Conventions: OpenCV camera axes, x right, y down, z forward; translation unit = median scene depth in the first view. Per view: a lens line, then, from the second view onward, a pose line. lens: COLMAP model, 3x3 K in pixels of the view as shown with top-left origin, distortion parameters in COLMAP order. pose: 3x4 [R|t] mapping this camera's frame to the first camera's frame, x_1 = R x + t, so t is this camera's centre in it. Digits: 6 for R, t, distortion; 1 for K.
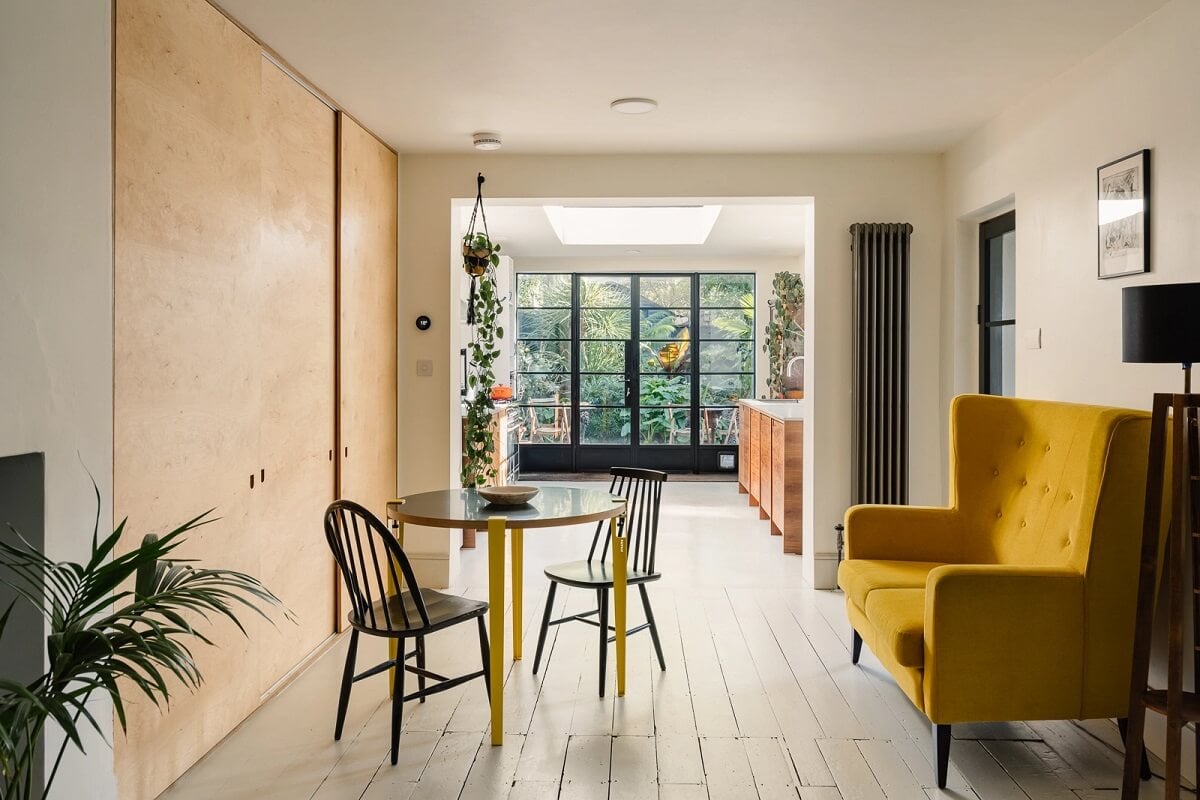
lens RADIAL K [[916.7, 0, 636.4], [0, 916.7, 401.2], [0, 0, 1]] dist [-0.000044, 0.002621]
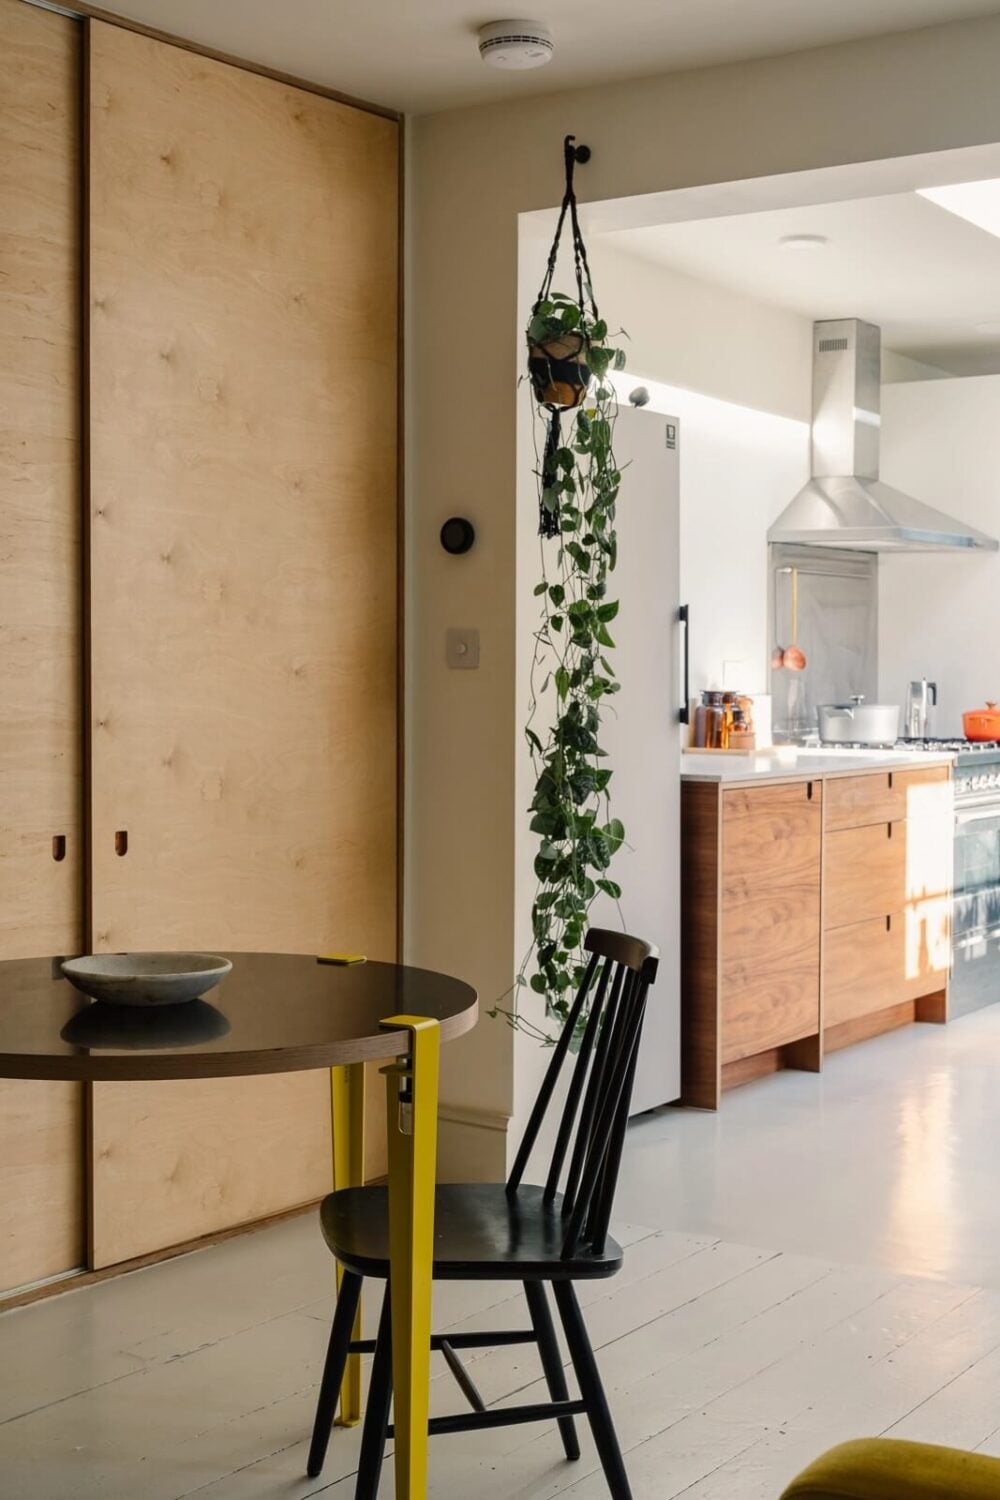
lens RADIAL K [[2067.1, 0, 500.0], [0, 2067.1, 750.0], [0, 0, 1]] dist [0.095507, 0.013810]
pose [[0.821040, 0.027048, -0.570229, 0.291426], [-0.028902, 0.999565, 0.005798, 0.002470], [0.570138, 0.011720, 0.821465, 0.258489]]
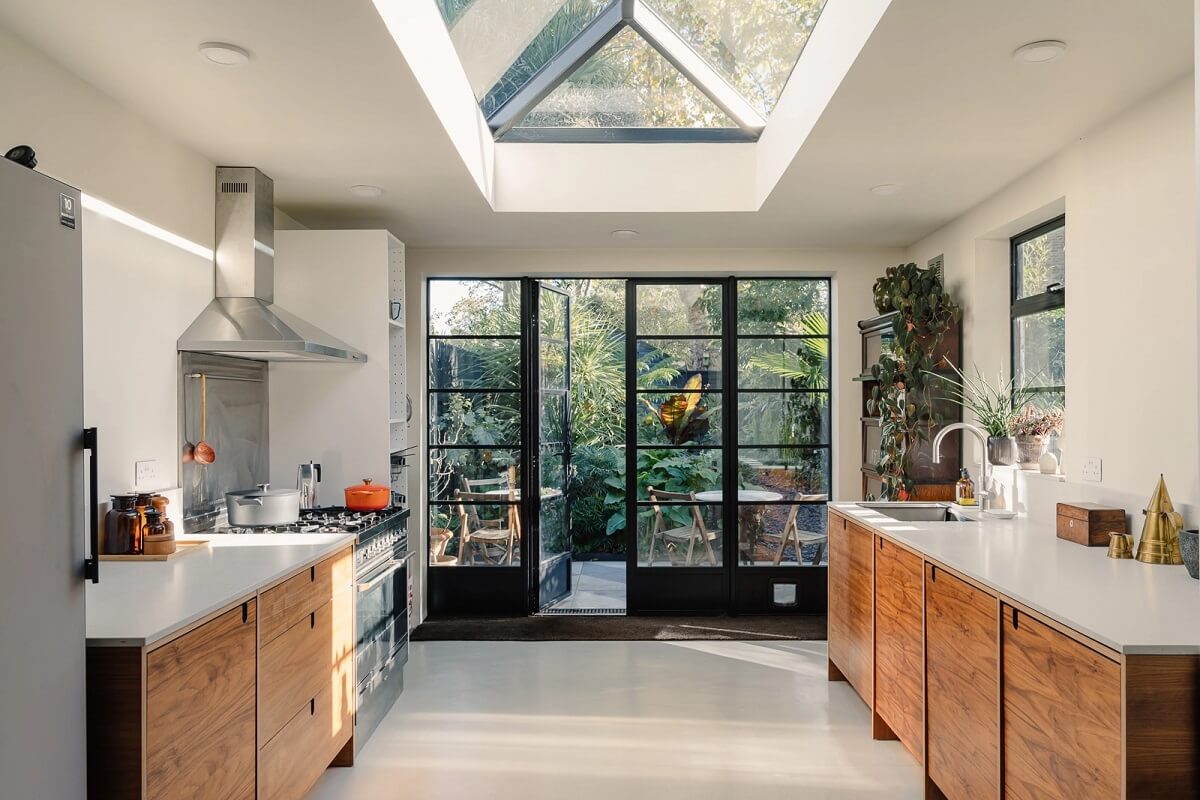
lens RADIAL K [[916.7, 0, 636.4], [0, 916.7, 401.2], [0, 0, 1]] dist [-0.000044, 0.002621]
pose [[0.999887, -0.003998, 0.014481, -0.010282], [0.004735, 0.998675, -0.051244, -0.056820], [-0.014257, 0.051307, 0.998581, 0.787716]]
